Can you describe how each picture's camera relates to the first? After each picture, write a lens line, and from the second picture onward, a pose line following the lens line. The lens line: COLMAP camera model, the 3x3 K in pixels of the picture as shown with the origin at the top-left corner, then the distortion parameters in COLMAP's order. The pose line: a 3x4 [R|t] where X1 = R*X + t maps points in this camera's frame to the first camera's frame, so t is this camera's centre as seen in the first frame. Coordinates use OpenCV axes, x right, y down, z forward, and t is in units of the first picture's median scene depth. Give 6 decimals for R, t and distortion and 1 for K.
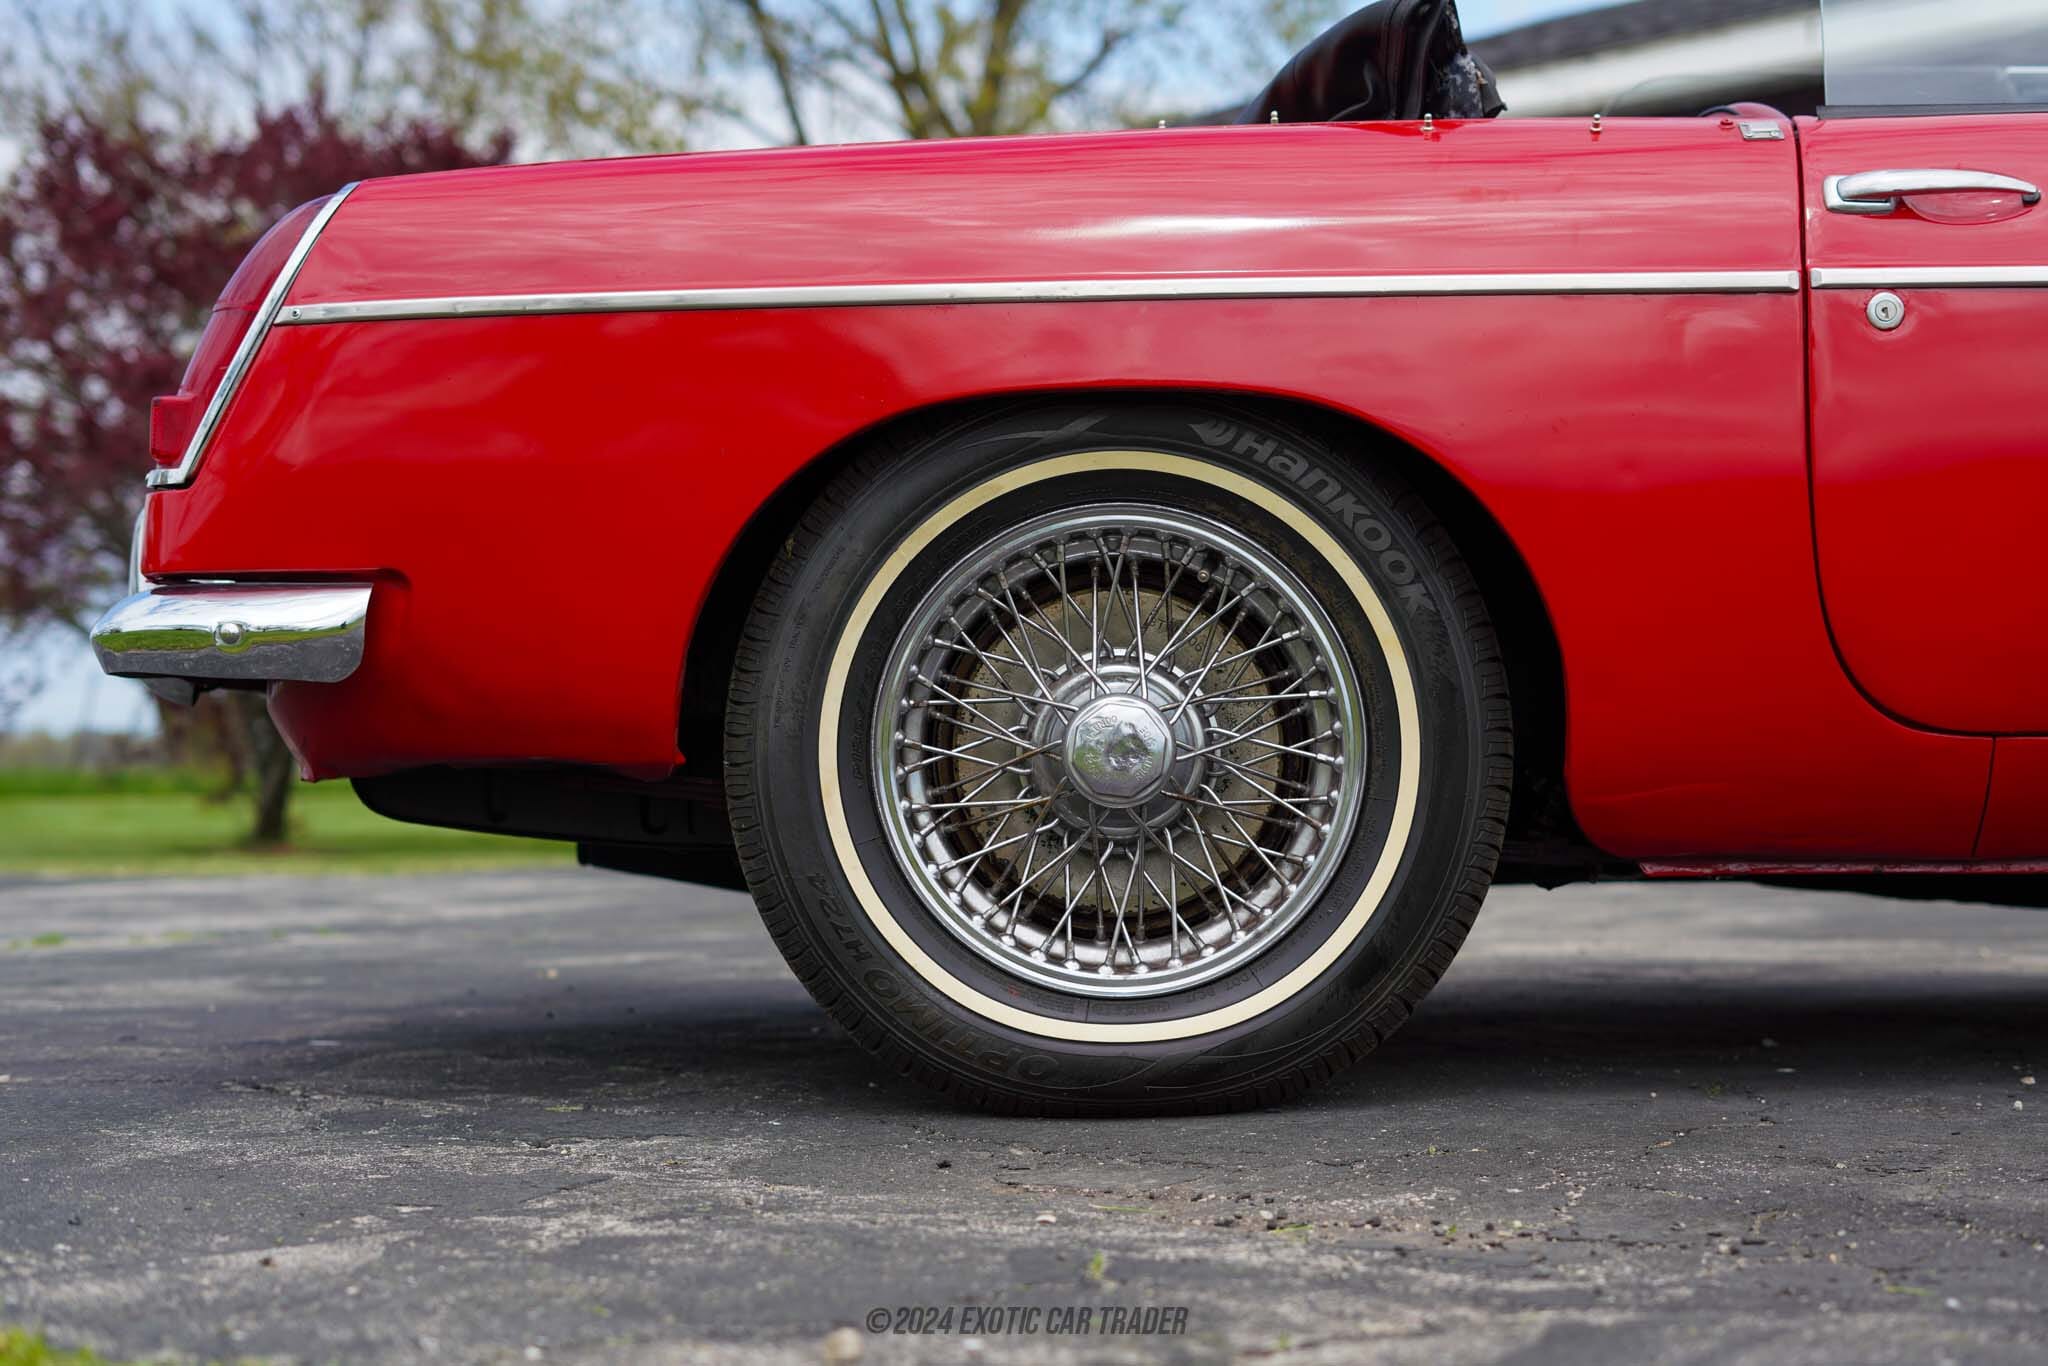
lens RADIAL K [[4097.8, 0, 1024.0], [0, 4097.8, 683.0], [0, 0, 1]] dist [-0.104265, 0.446887]
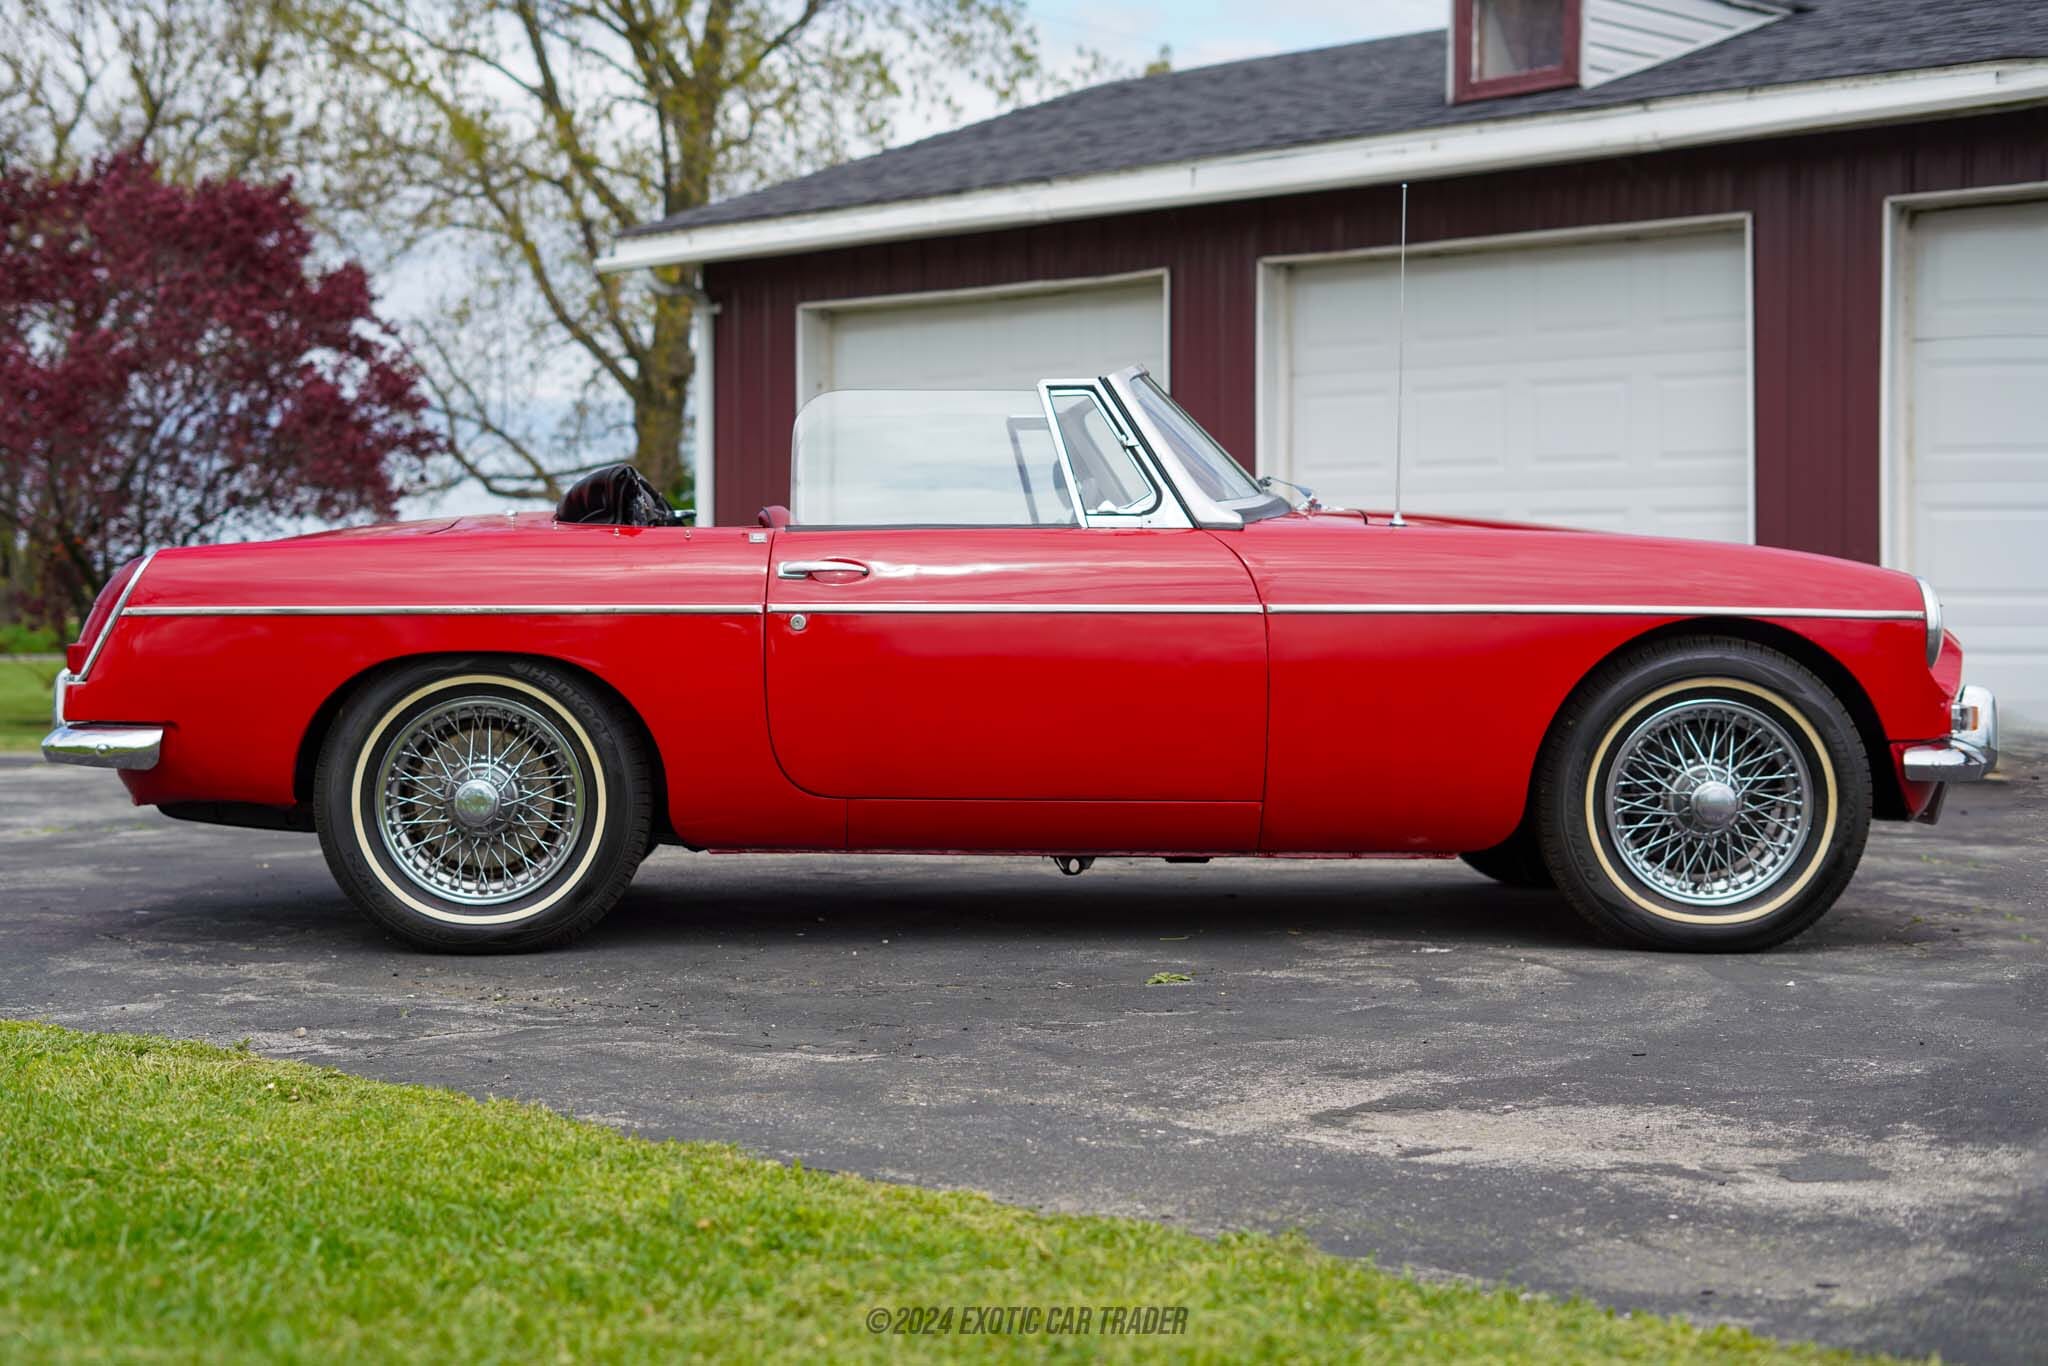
lens RADIAL K [[4097.8, 0, 1024.0], [0, 4097.8, 683.0], [0, 0, 1]] dist [-0.104265, 0.446887]
pose [[0.998938, 0.009654, 0.045044, 0.228929], [-0.011895, 0.998690, 0.049760, -0.171869], [-0.044505, -0.050243, 0.997745, -1.361775]]
